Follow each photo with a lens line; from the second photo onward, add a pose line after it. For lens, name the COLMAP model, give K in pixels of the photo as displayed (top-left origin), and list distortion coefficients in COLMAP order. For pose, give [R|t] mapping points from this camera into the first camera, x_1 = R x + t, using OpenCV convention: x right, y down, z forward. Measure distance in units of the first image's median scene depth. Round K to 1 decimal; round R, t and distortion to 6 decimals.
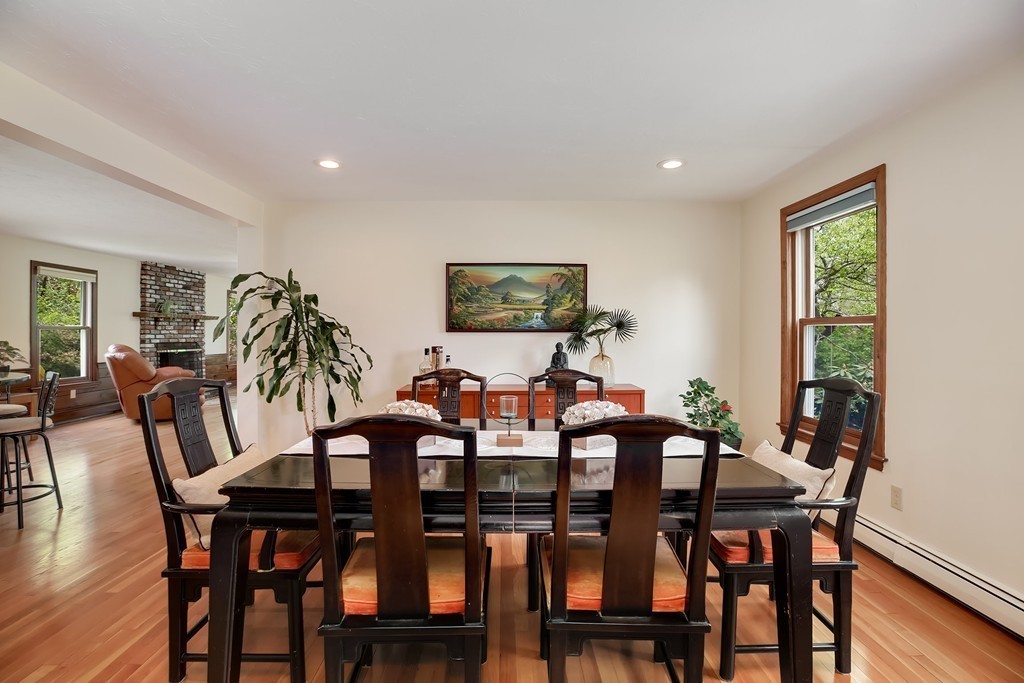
lens RADIAL K [[482.1, 0, 513.8], [0, 482.1, 340.0], [0, 0, 1]] dist [-0.023995, 0.000682]
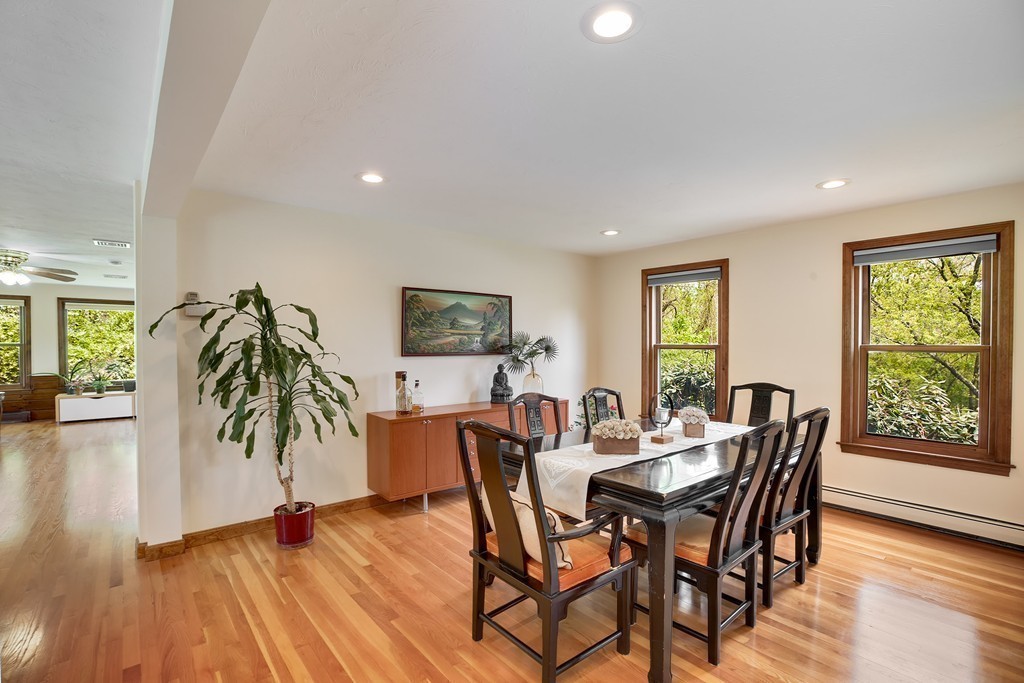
lens RADIAL K [[482.1, 0, 516.7], [0, 482.1, 339.3], [0, 0, 1]] dist [-0.023995, 0.000682]
pose [[0.774677, 0.003737, 0.632346, -0.585659], [0.005667, 0.999901, -0.012852, -0.037985], [-0.632332, 0.013539, 0.774579, 0.086366]]
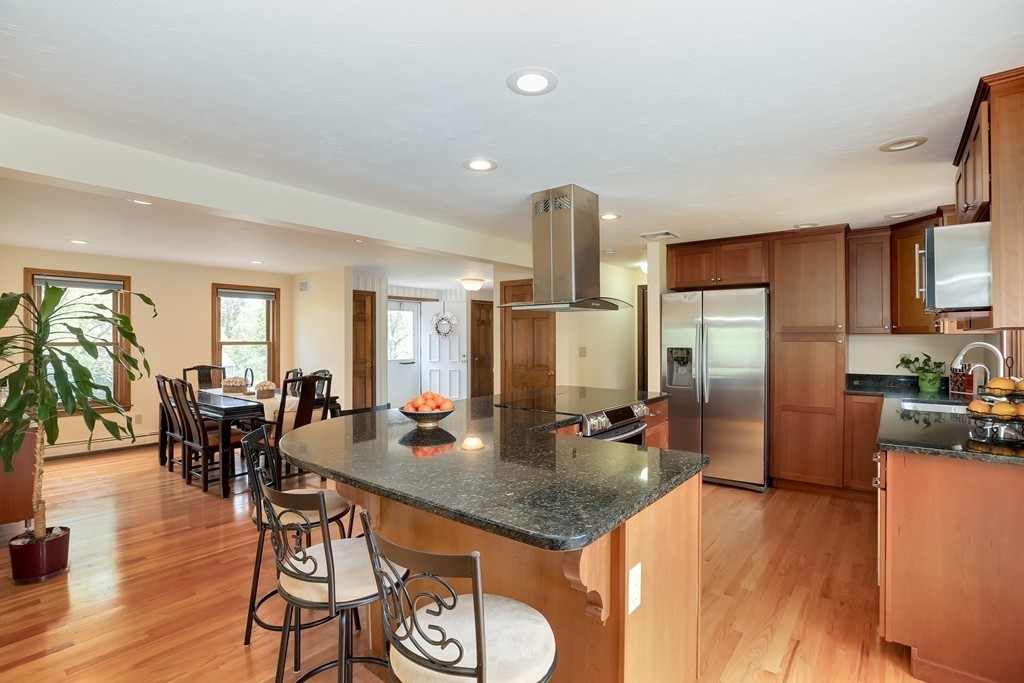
lens RADIAL K [[482.1, 0, 516.1], [0, 482.1, 339.5], [0, 0, 1]] dist [-0.023995, 0.000682]
pose [[-0.763732, -0.006213, 0.645504, -1.314736], [0.004290, 0.999883, 0.014700, -0.060252], [-0.645520, 0.013996, -0.763616, 0.954918]]
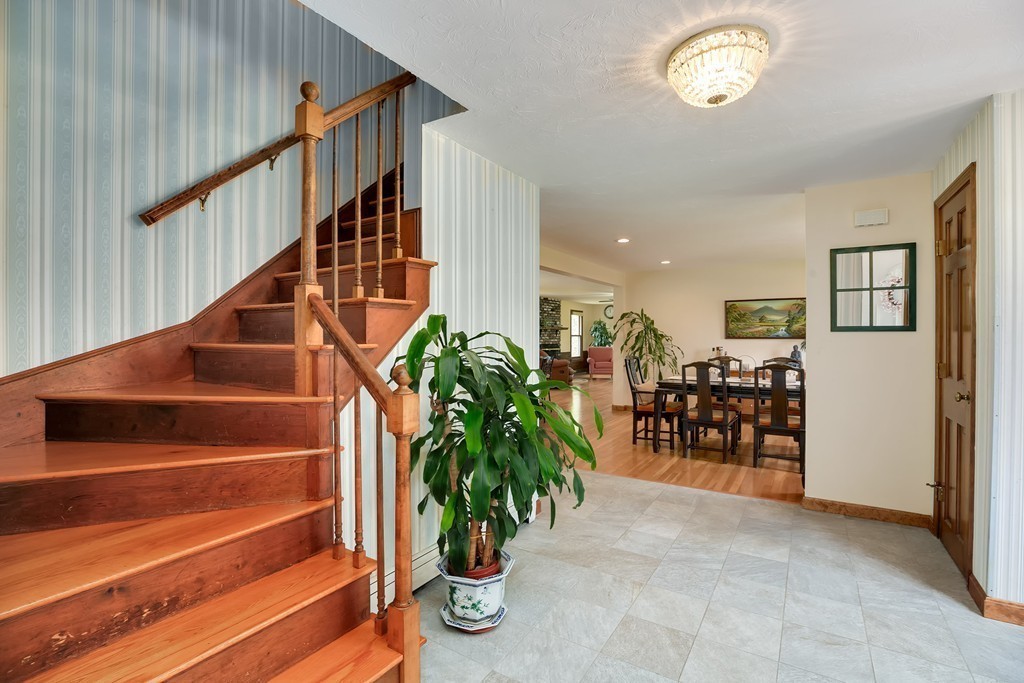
lens RADIAL K [[482.1, 0, 511.4], [0, 482.1, 338.0], [0, 0, 1]] dist [-0.023995, 0.000682]
pose [[0.840655, -0.001463, -0.541569, 0.161329], [-0.005064, 0.999931, -0.010563, 0.003325], [0.541547, 0.011623, 0.840590, -0.947558]]
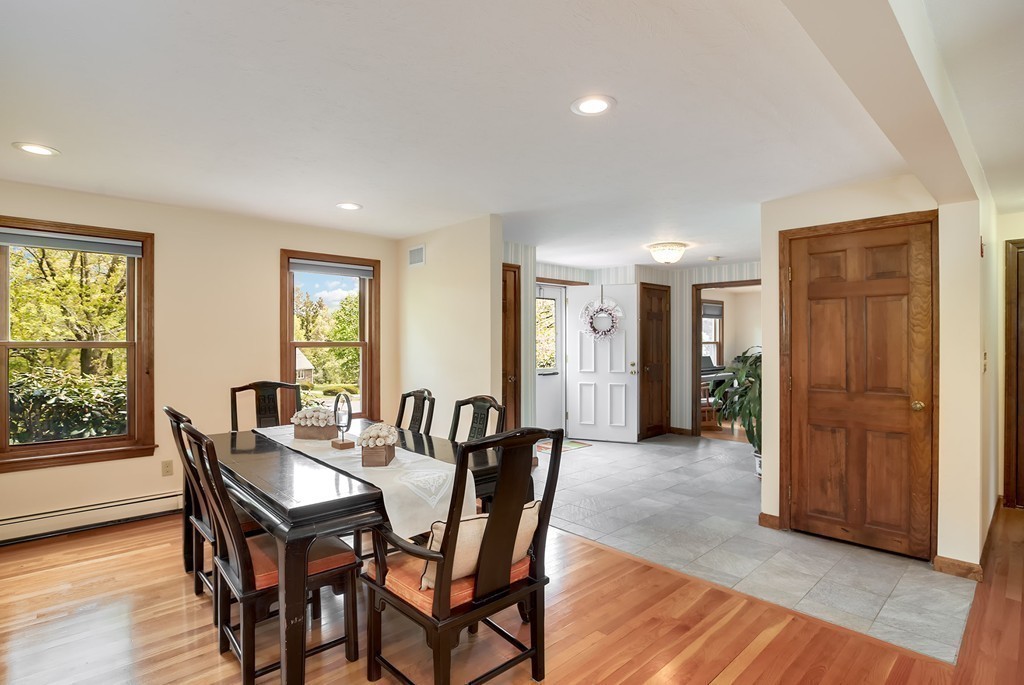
lens RADIAL K [[482.1, 0, 512.8], [0, 482.1, 341.8], [0, 0, 1]] dist [-0.023995, 0.000682]
pose [[-0.667321, -0.005092, 0.744753, -0.605253], [0.005150, 0.999921, 0.011450, -0.043304], [-0.744752, 0.011476, -0.667242, 0.708866]]
